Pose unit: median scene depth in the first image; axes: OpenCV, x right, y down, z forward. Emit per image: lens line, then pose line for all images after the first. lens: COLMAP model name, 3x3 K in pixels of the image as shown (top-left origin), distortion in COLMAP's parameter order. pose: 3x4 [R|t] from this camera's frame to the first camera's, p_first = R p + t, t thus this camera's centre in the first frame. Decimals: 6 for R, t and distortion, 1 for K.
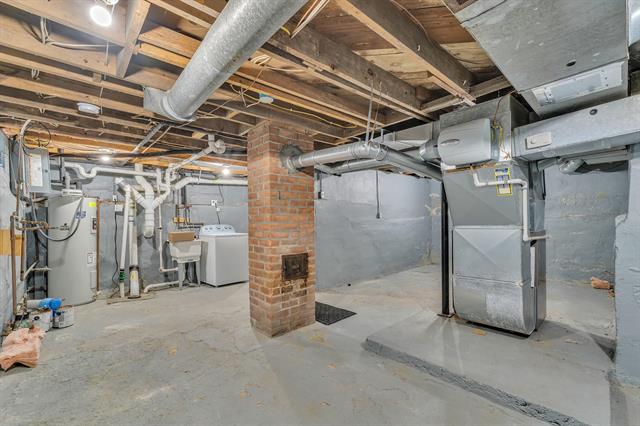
lens RADIAL K [[274.8, 0, 322.0], [0, 274.8, 219.2], [0, 0, 1]] dist [-0.010545, 0.000809]
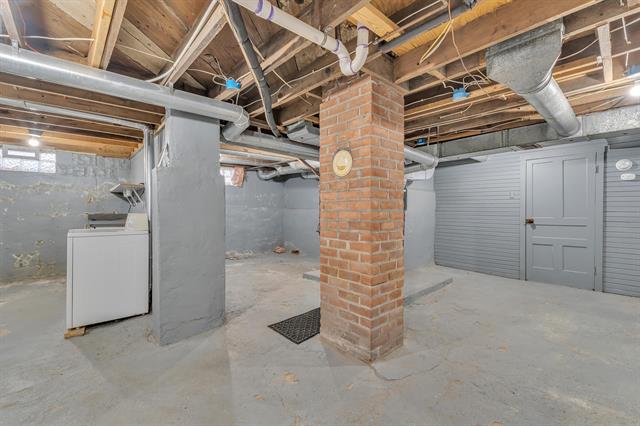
lens RADIAL K [[274.8, 0, 322.8], [0, 274.8, 208.6], [0, 0, 1]] dist [-0.010545, 0.000809]
pose [[-0.026409, 0.016429, 0.999516, -0.988641], [-0.001434, 0.999863, -0.016472, 0.020848], [-0.999650, -0.001868, -0.026382, 1.210046]]
